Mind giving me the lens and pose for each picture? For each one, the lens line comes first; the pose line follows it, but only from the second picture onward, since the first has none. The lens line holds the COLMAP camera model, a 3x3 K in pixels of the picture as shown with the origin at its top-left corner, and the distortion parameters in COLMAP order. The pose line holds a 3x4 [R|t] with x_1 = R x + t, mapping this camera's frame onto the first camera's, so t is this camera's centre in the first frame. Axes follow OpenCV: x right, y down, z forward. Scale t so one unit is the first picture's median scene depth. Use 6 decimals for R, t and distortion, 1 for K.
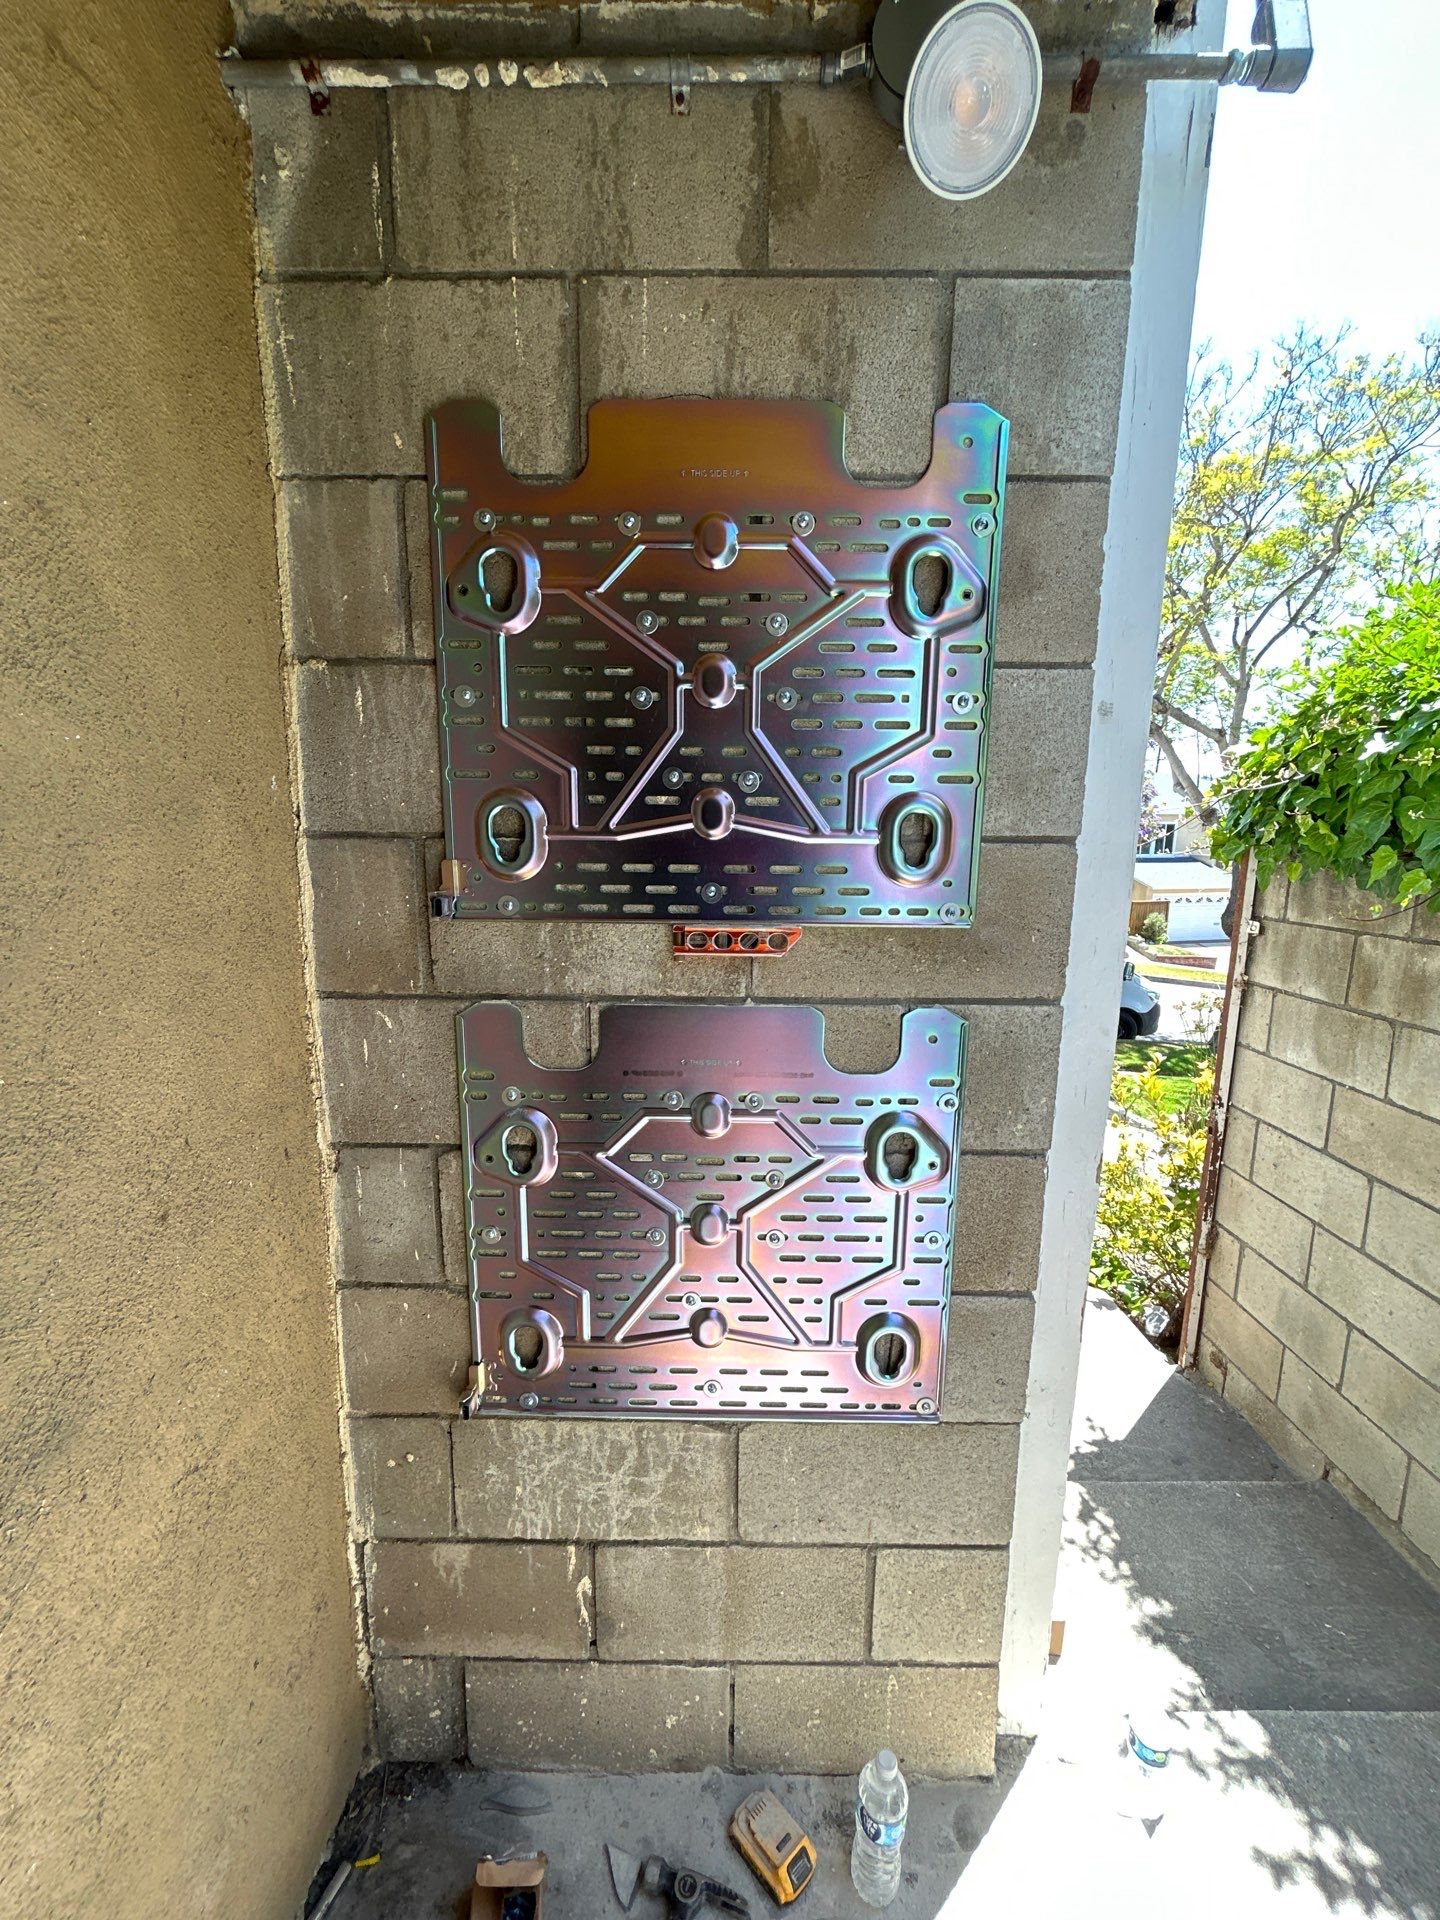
lens RADIAL K [[774.7, 0, 716.9], [0, 774.7, 968.3], [0, 0, 1]] dist [0.004473, -0.001321]
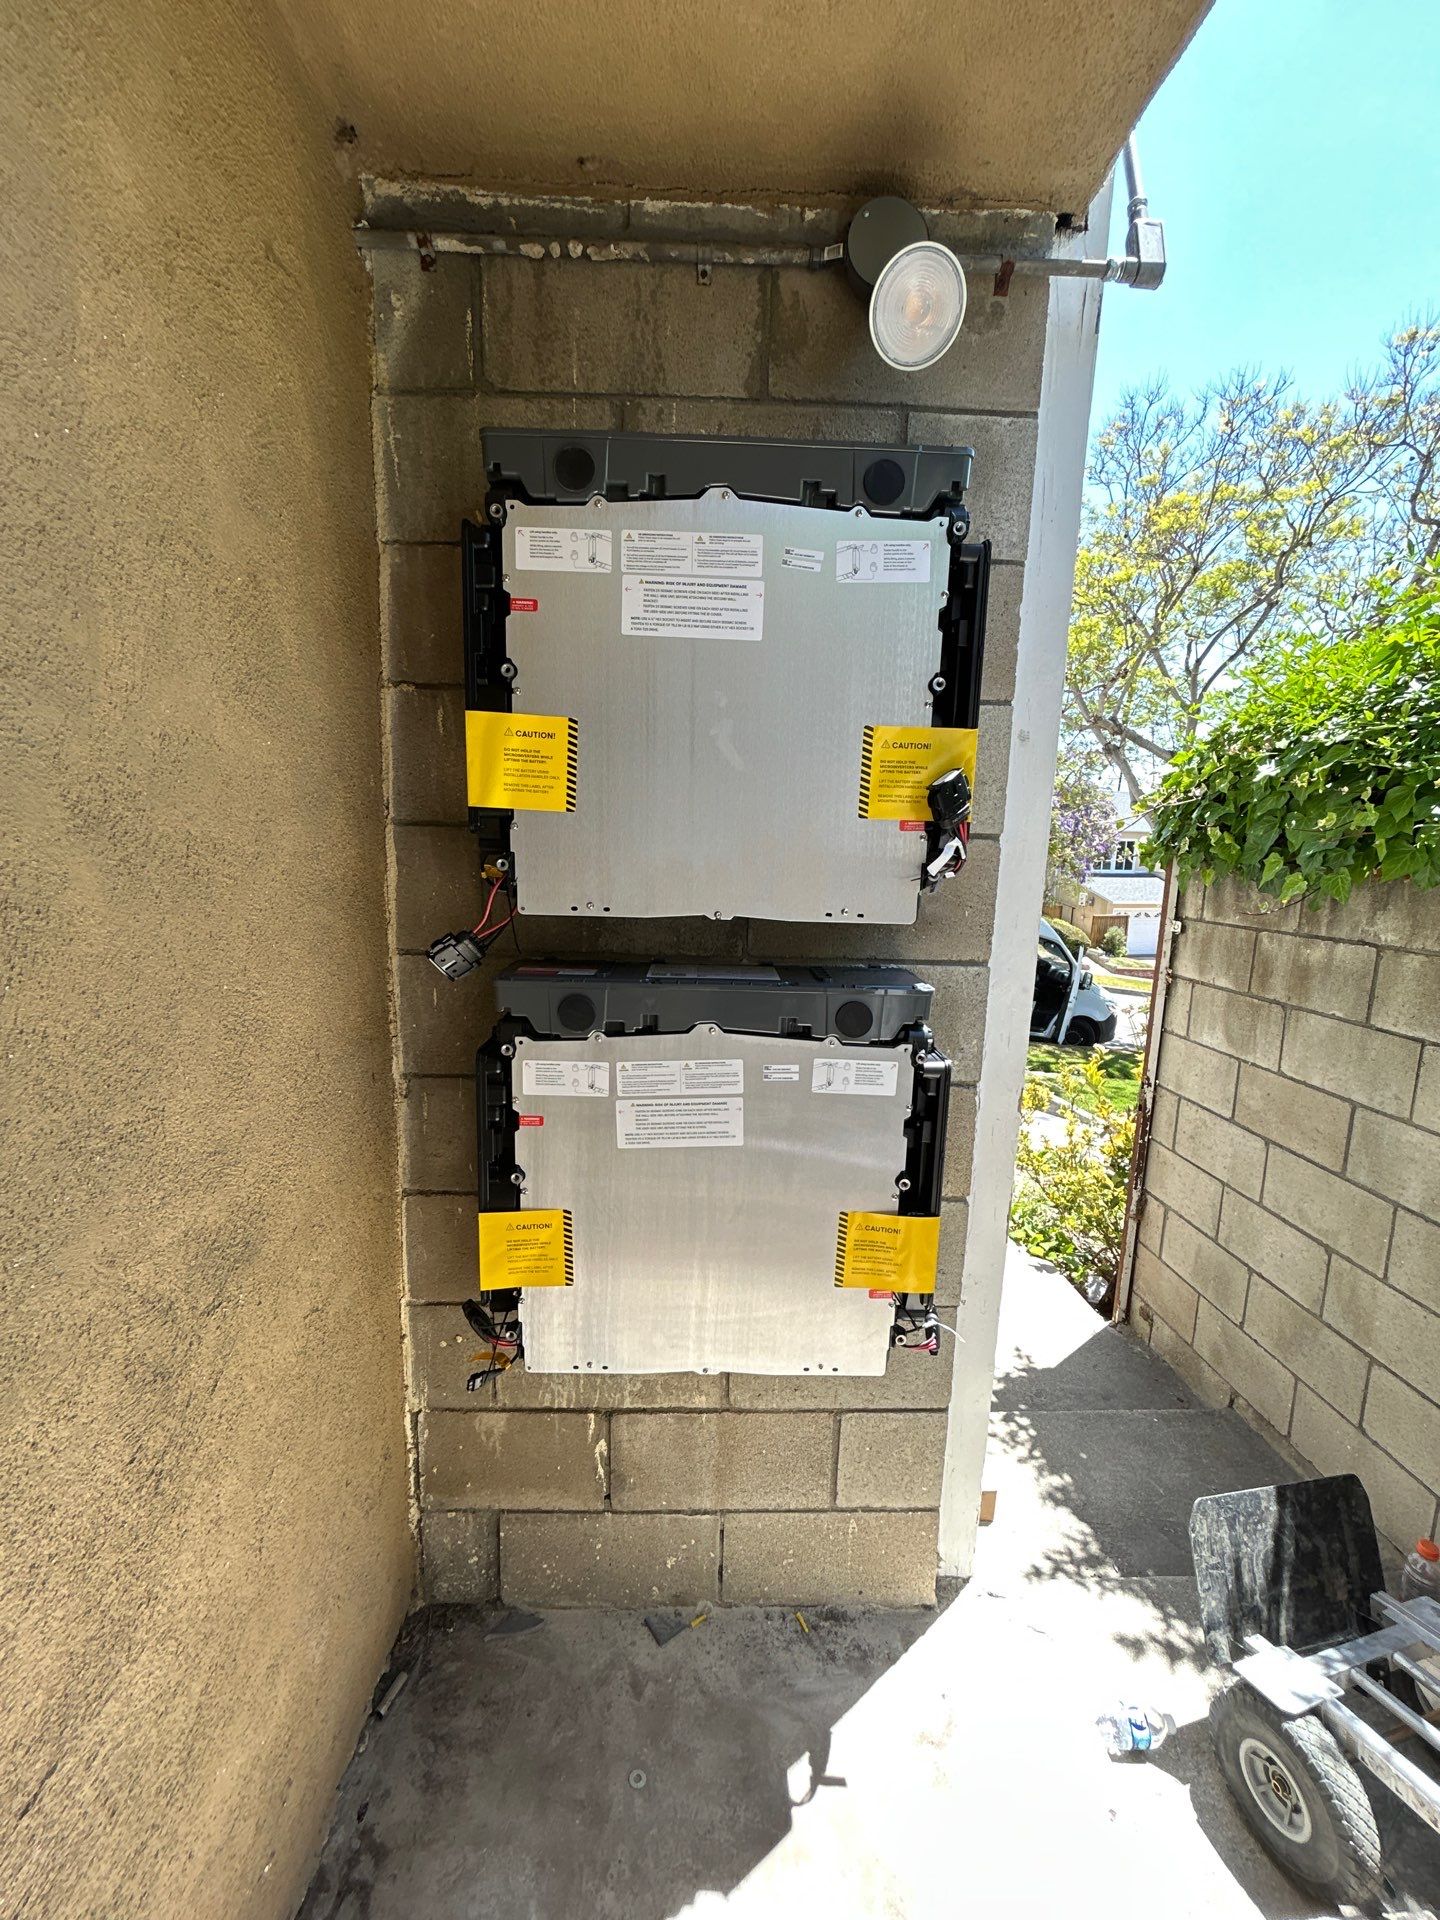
lens RADIAL K [[774.7, 0, 716.9], [0, 774.7, 968.3], [0, 0, 1]] dist [0.004473, -0.001321]
pose [[0.999222, 0.011028, 0.037853, -0.044120], [-0.010582, 0.999872, -0.011970, 0.060541], [-0.037980, 0.011560, 0.999212, -0.222537]]
